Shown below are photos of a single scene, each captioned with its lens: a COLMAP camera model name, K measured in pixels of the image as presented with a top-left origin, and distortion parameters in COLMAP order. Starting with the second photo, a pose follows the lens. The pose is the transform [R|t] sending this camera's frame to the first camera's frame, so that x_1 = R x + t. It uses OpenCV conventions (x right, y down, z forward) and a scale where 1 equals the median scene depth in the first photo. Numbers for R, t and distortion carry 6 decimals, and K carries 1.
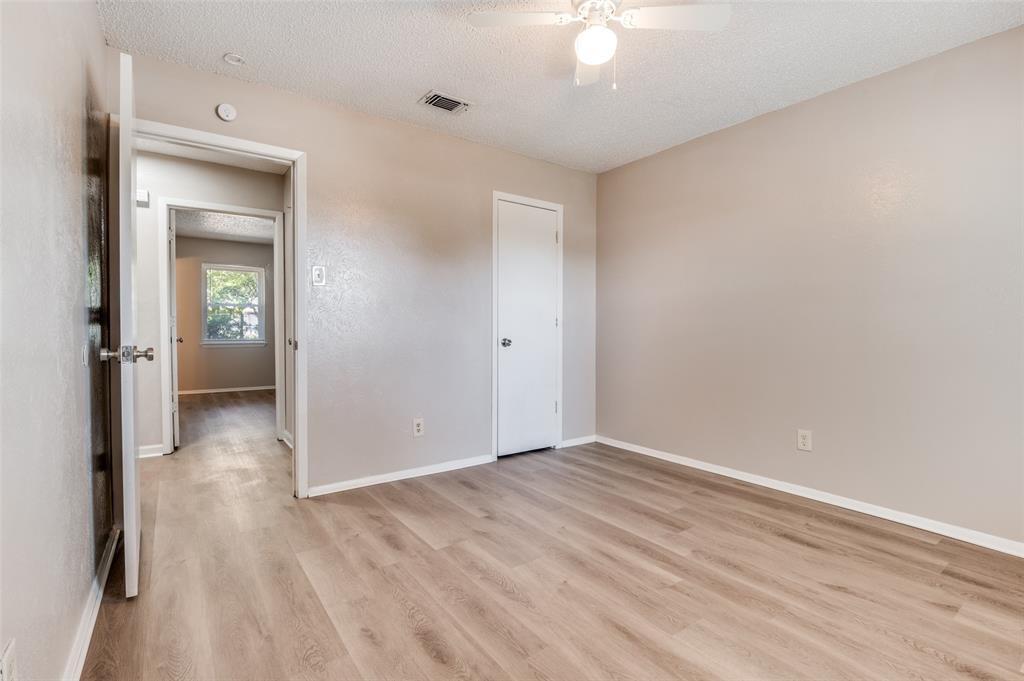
lens RADIAL K [[471.6, 0, 507.6], [0, 471.6, 339.0], [0, 0, 1]] dist [-0.011550, -0.004362]
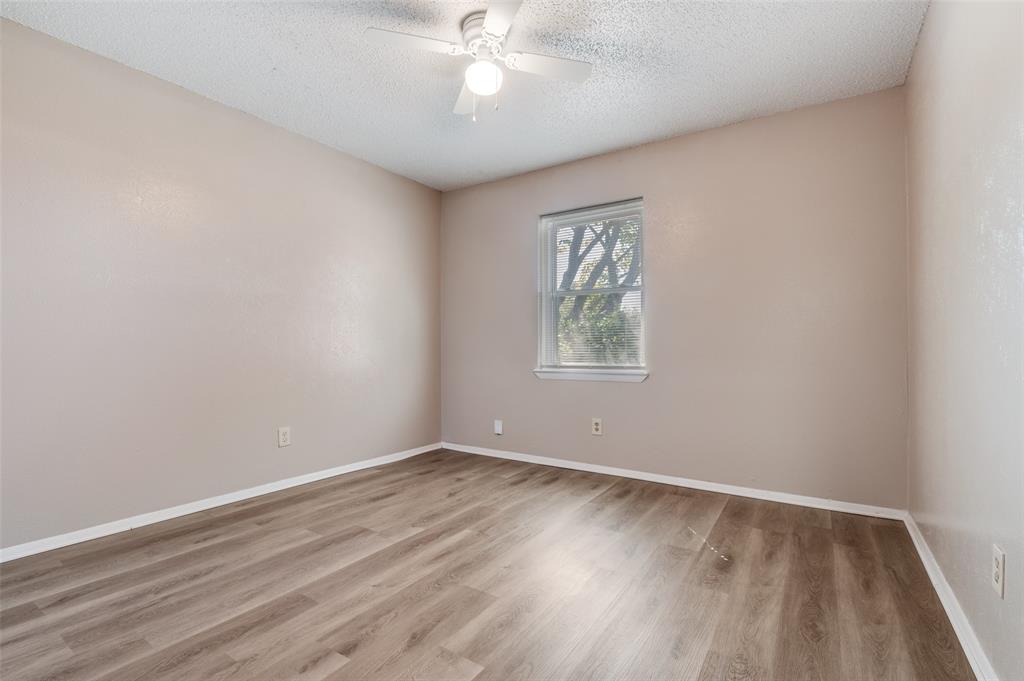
lens RADIAL K [[471.6, 0, 509.1], [0, 471.6, 343.7], [0, 0, 1]] dist [-0.011550, -0.004362]
pose [[-0.369759, 0.002805, 0.929123, -0.658062], [0.016240, 0.999862, 0.003445, 0.004207], [-0.928986, 0.016362, -0.369754, 1.038292]]
